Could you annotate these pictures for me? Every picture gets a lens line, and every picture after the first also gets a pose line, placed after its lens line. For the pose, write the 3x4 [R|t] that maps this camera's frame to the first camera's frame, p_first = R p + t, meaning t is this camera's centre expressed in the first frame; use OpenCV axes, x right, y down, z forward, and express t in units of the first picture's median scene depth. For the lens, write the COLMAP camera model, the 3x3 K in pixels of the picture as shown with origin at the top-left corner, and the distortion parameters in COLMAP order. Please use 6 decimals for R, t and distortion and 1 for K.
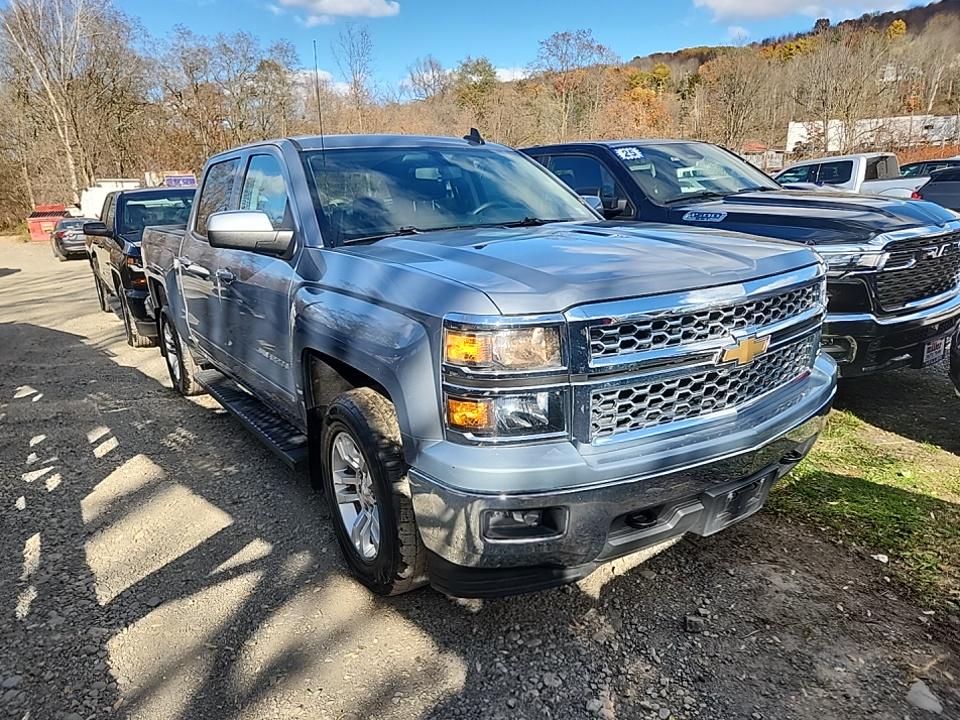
lens RADIAL K [[657.2, 0, 482.3], [0, 657.2, 343.9], [0, 0, 1]] dist [0.105719, -0.117319]
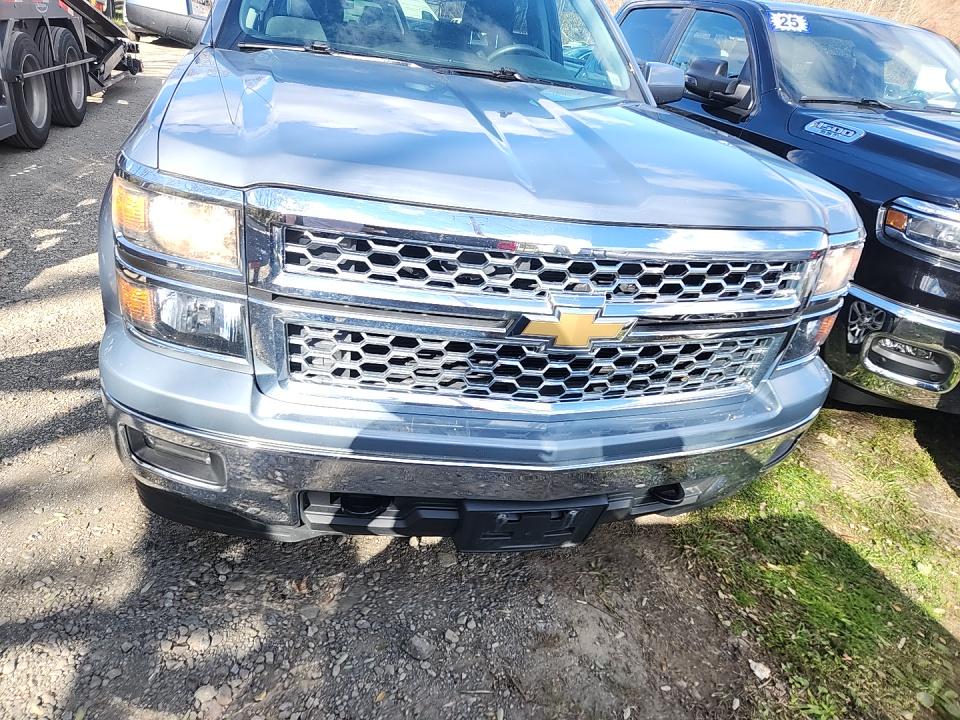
lens RADIAL K [[657.2, 0, 482.3], [0, 657.2, 343.9], [0, 0, 1]] dist [0.105719, -0.117319]
pose [[0.916237, 0.311400, -0.252070, 0.398587], [-0.254874, 0.938493, 0.232960, -0.085737], [0.309110, -0.149201, 0.939250, 0.309057]]
